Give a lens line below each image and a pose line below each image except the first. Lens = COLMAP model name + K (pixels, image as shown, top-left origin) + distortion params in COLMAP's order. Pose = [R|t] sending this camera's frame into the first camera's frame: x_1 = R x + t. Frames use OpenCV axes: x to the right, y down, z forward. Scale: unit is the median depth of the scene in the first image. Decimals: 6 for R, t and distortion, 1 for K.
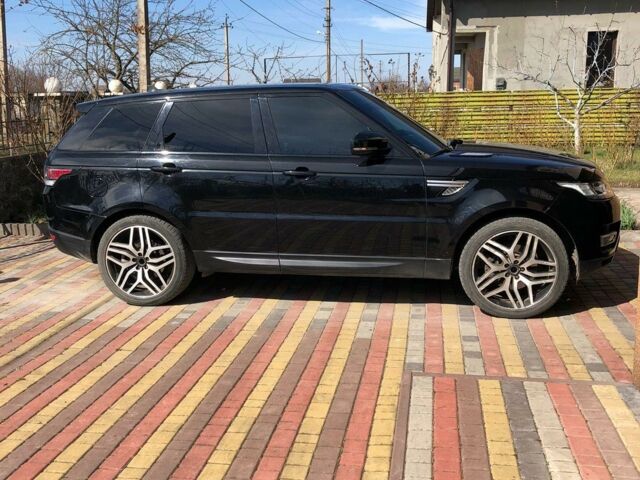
lens RADIAL K [[672.3, 0, 317.6], [0, 672.3, 241.6], [0, 0, 1]] dist [0.009858, 0.000000]
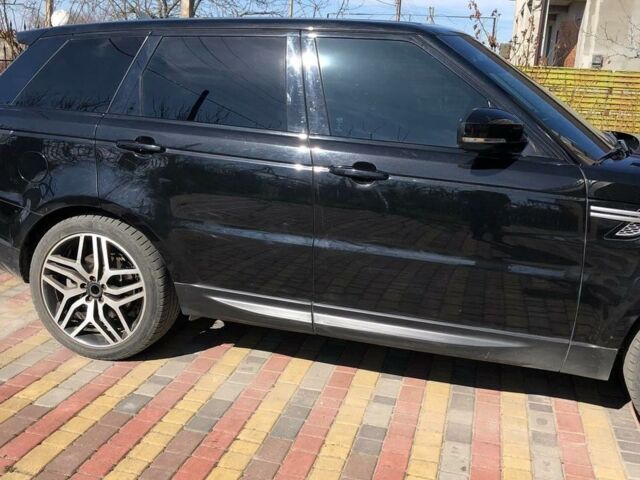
lens RADIAL K [[672.3, 0, 321.5], [0, 672.3, 237.3], [0, 0, 1]] dist [0.009858, 0.000000]
pose [[0.994299, 0.086411, -0.062476, -0.017236], [-0.083891, 0.995593, 0.041907, -0.063309], [0.065822, -0.036427, 0.997166, 0.393123]]
